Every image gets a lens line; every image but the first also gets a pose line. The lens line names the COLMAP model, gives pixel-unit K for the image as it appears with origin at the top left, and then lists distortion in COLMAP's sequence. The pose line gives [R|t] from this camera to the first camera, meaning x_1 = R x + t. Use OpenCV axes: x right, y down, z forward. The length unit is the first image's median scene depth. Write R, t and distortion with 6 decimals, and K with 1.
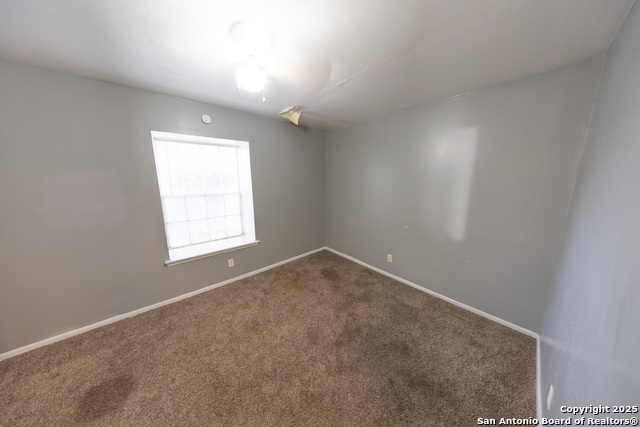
lens RADIAL K [[187.0, 0, 318.4], [0, 187.0, 214.4], [0, 0, 1]] dist [0.001098, 0.000143]
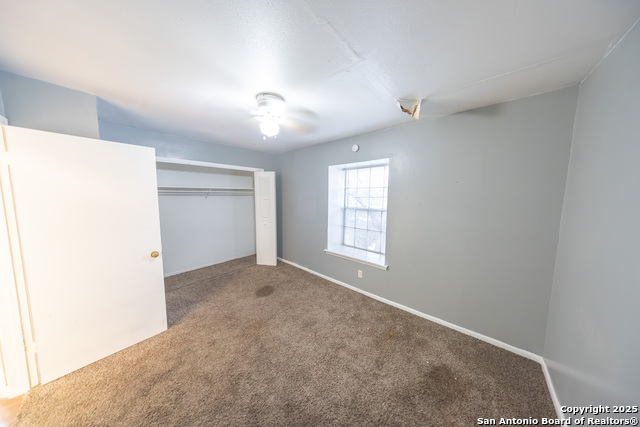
lens RADIAL K [[187.0, 0, 320.5], [0, 187.0, 212.0], [0, 0, 1]] dist [0.001098, 0.000143]
pose [[0.134412, 0.103614, -0.985494, 0.589454], [-0.199945, 0.976899, 0.075439, -0.138962], [0.970544, 0.186904, 0.152024, 0.628059]]
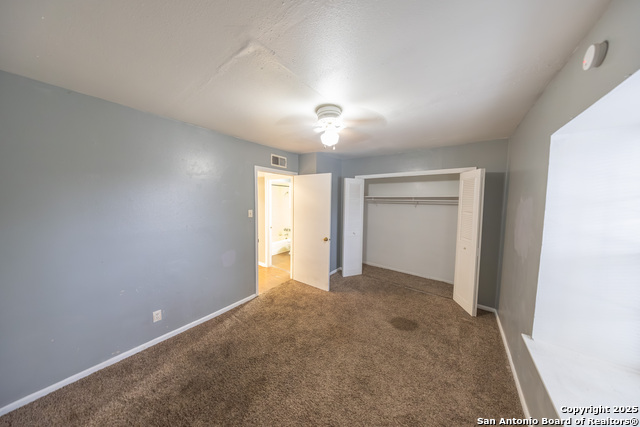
lens RADIAL K [[187.0, 0, 318.5], [0, 187.0, 211.6], [0, 0, 1]] dist [0.001098, 0.000143]
pose [[-0.977856, 0.005230, -0.209214, 0.017635], [-0.049817, 0.965134, 0.256970, -0.266944], [0.203263, 0.261702, -0.943502, 1.250007]]
